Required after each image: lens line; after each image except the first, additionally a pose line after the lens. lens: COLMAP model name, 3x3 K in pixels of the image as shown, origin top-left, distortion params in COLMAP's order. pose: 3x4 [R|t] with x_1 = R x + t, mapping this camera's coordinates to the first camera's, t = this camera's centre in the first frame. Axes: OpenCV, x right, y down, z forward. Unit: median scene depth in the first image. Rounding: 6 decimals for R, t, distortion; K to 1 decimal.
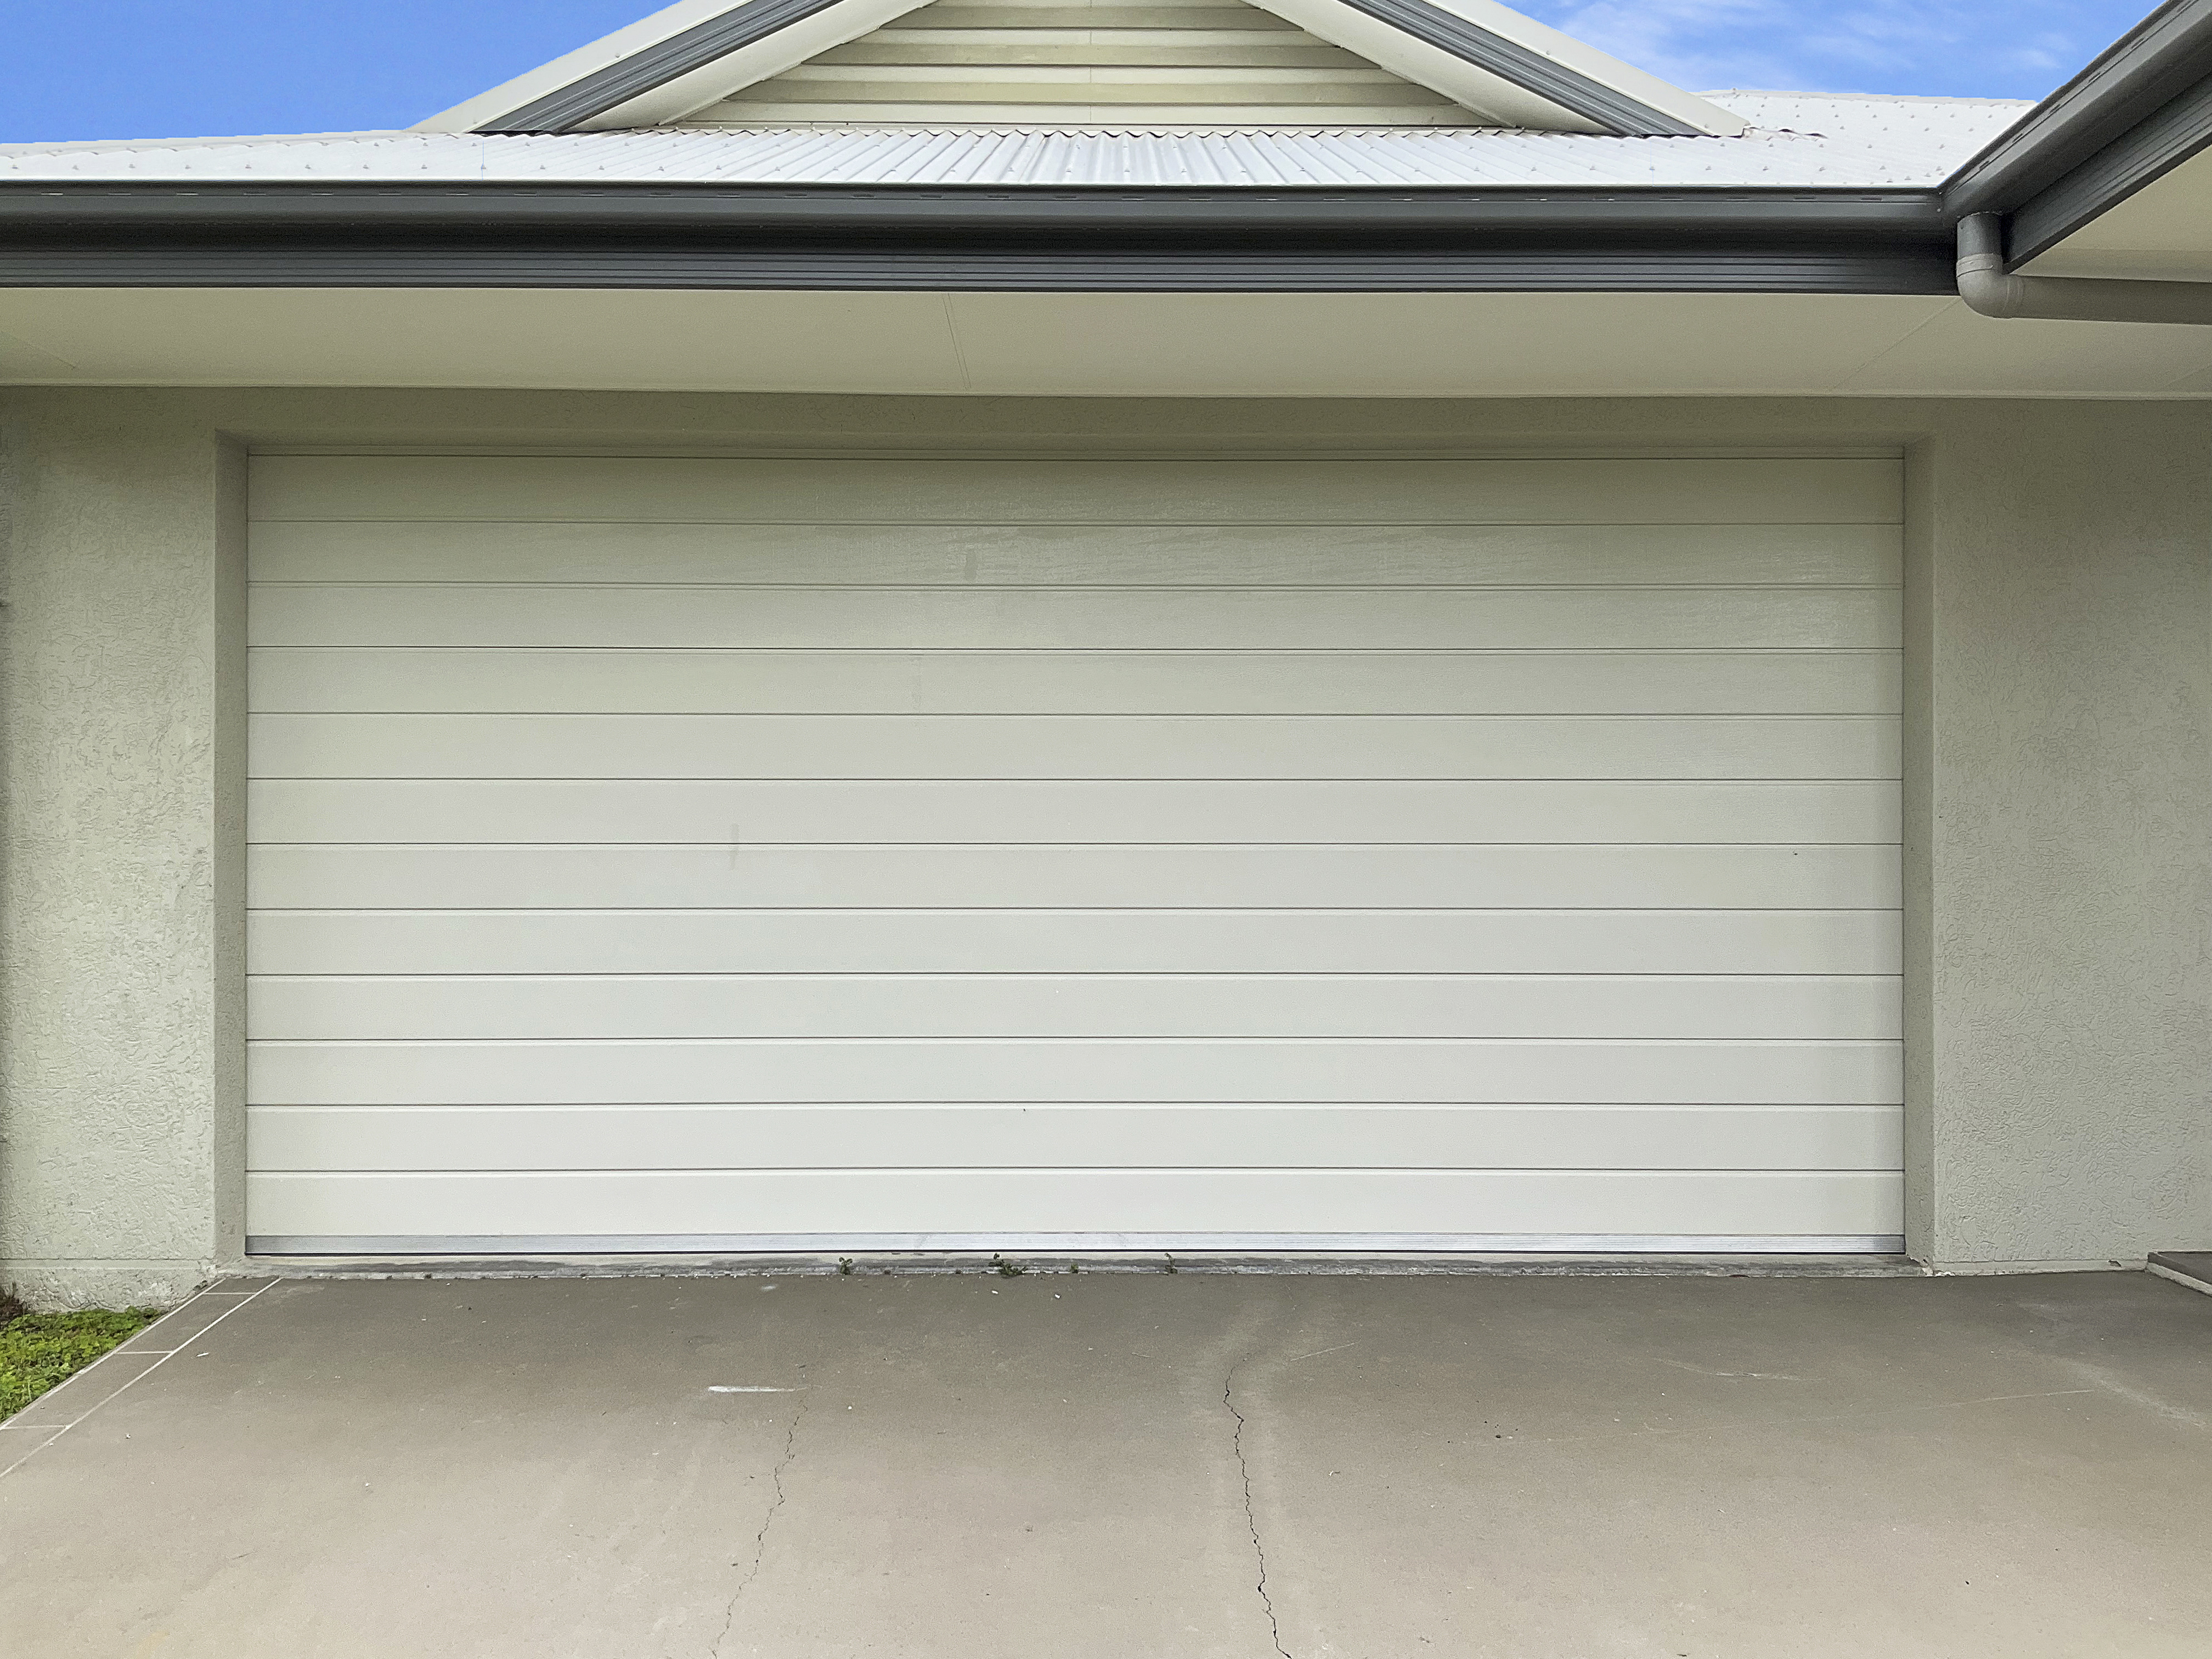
lens RADIAL K [[1911.2, 0, 1113.2], [0, 1911.2, 813.1], [0, 0, 1]] dist [-0.037563, -0.010368]
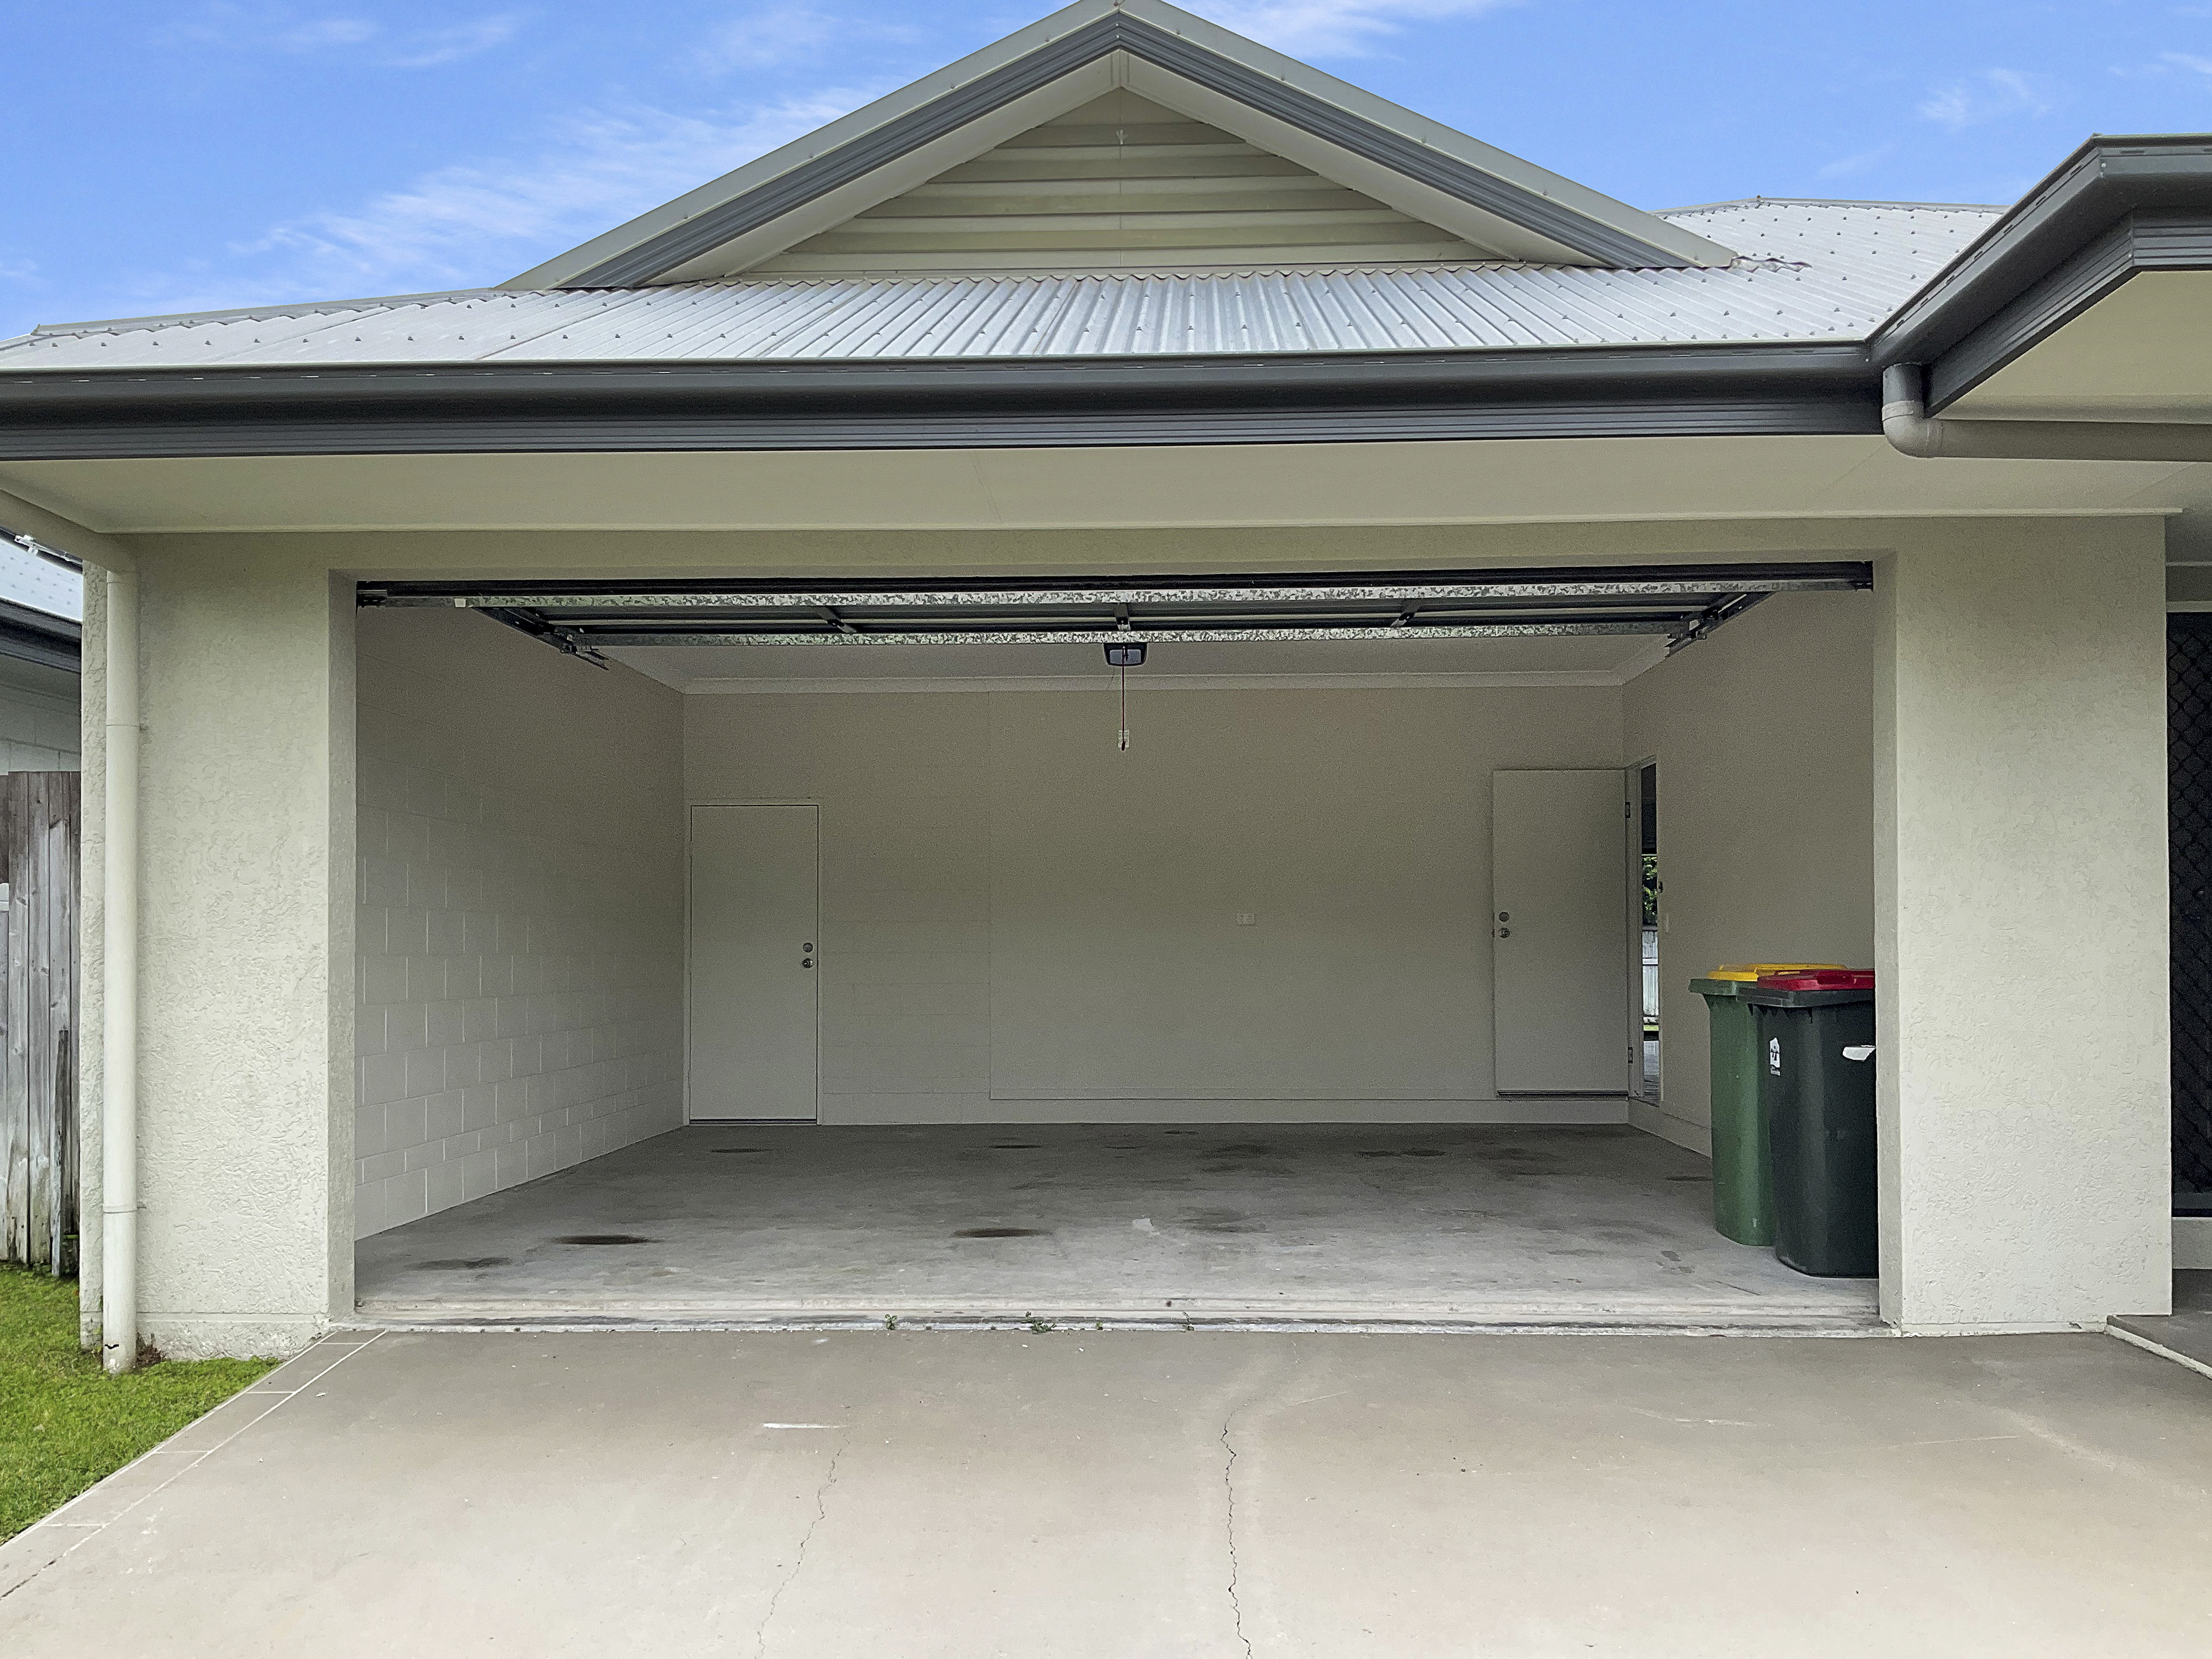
lens RADIAL K [[1911.2, 0, 1098.3], [0, 1911.2, 851.6], [0, 0, 1]] dist [-0.037563, -0.010368]
pose [[0.998870, -0.006988, -0.047010, 0.033260], [0.005940, 0.999732, -0.022390, -0.008889], [0.047154, 0.022085, 0.998643, -0.101768]]
